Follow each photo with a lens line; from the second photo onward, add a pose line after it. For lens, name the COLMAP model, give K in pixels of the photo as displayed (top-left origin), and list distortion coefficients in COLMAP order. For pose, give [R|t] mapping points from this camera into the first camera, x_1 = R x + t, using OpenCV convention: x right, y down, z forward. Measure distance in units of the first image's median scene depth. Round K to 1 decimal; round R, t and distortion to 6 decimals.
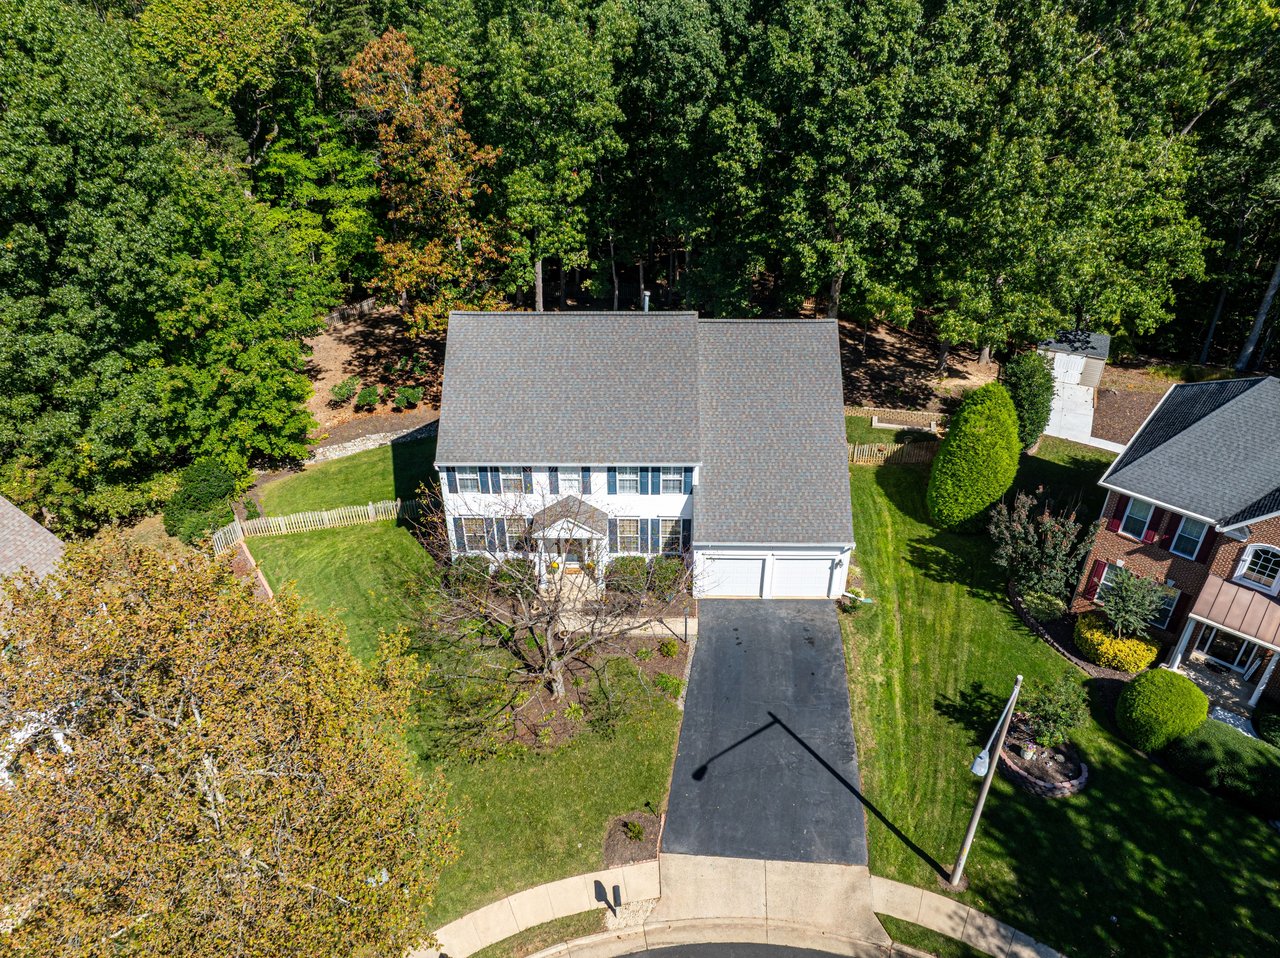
lens RADIAL K [[896.7, 0, 640.0], [0, 896.7, 479.0], [0, 0, 1]] dist [-0.031685, 0.004840]
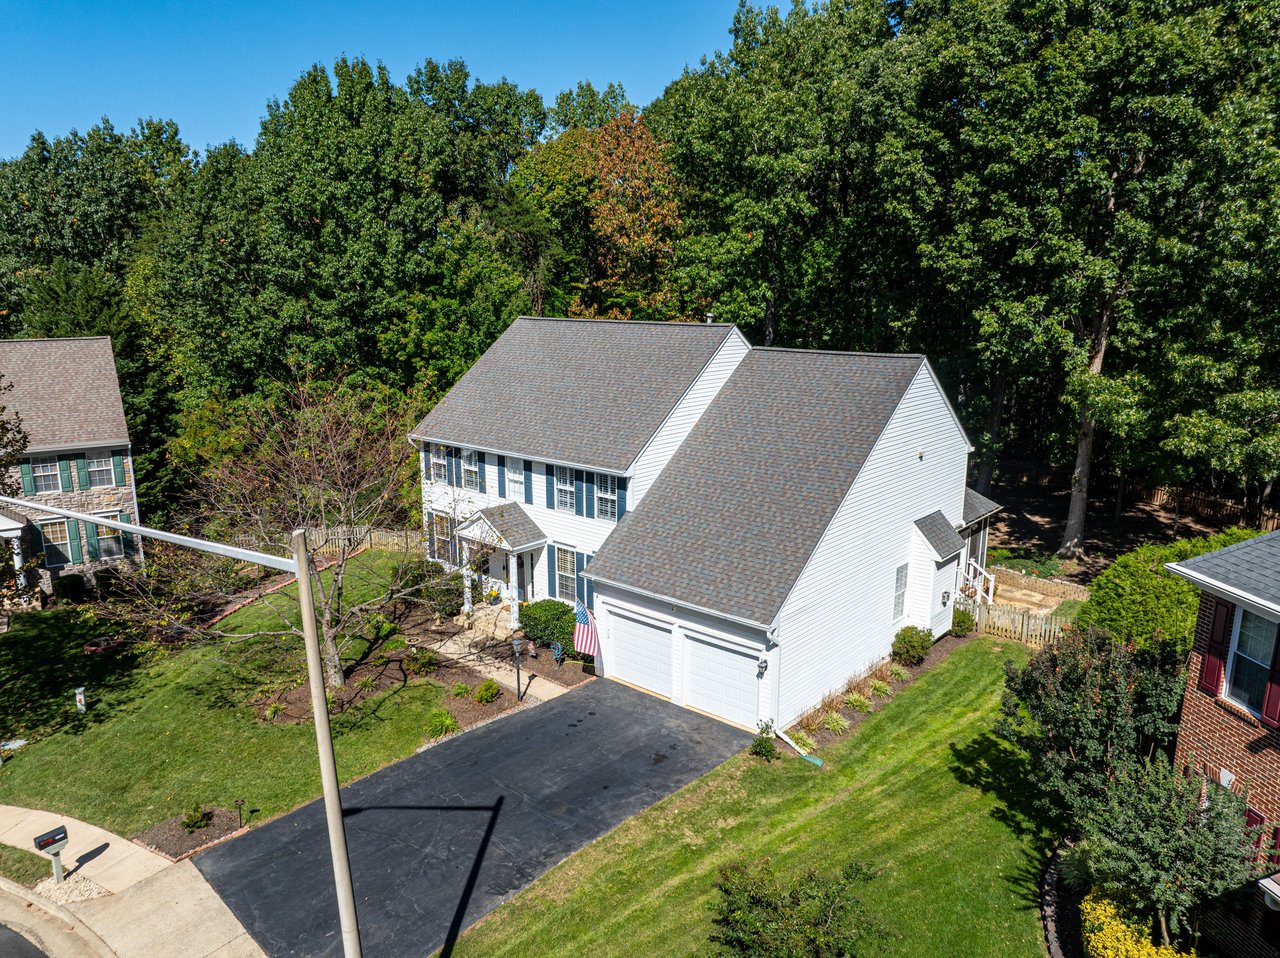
lens RADIAL K [[896.7, 0, 640.0], [0, 896.7, 479.0], [0, 0, 1]] dist [-0.031685, 0.004840]
pose [[0.769832, 0.141996, -0.622251, 0.584366], [-0.350365, 0.908926, -0.226047, 0.163179], [0.533482, 0.392033, 0.749471, 0.492859]]
